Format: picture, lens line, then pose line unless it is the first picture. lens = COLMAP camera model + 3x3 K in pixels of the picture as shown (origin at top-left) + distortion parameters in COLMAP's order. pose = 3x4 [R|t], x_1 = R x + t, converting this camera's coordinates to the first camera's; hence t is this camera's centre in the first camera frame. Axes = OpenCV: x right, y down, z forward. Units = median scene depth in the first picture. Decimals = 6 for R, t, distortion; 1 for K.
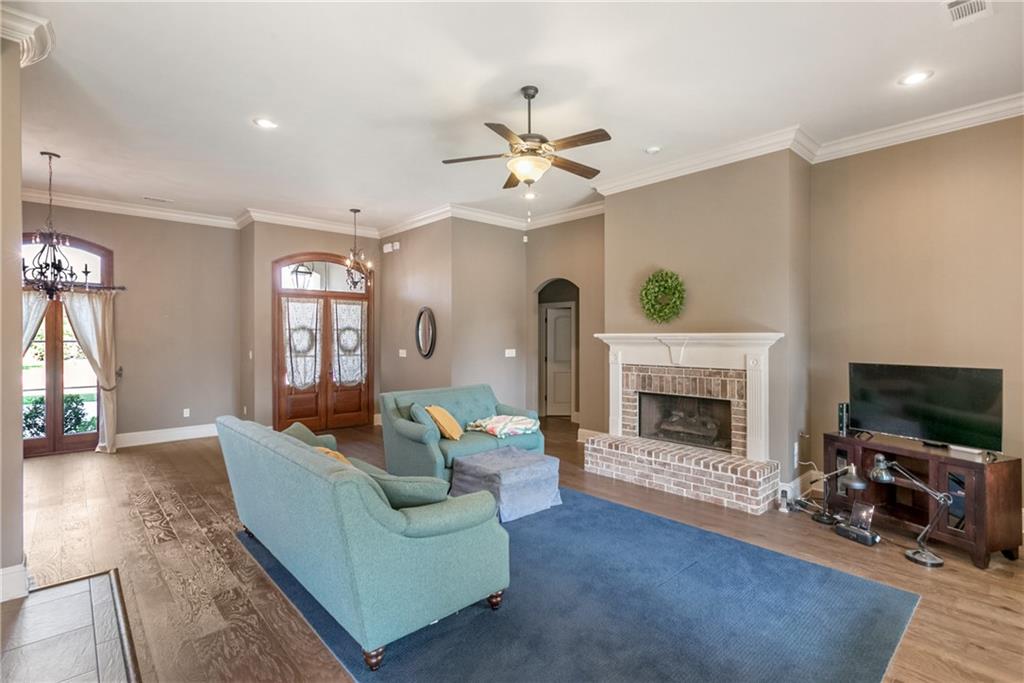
lens RADIAL K [[475.9, 0, 515.2], [0, 475.9, 332.9], [0, 0, 1]] dist [-0.001538, -0.000111]
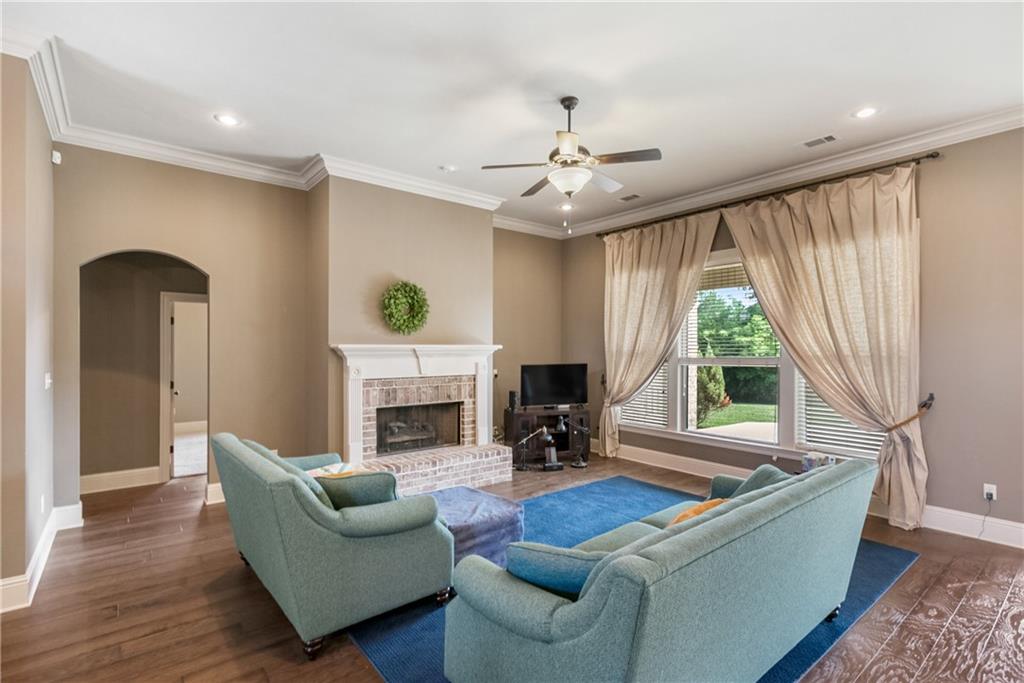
lens RADIAL K [[468.3, 0, 506.5], [0, 468.3, 342.2], [0, 0, 1]] dist [-0.000660, -0.000140]
pose [[0.096583, 0.011336, 0.995260, -0.702789], [-0.009518, 0.999900, -0.010465, 0.004325], [-0.995279, -0.008462, 0.096681, 0.759976]]
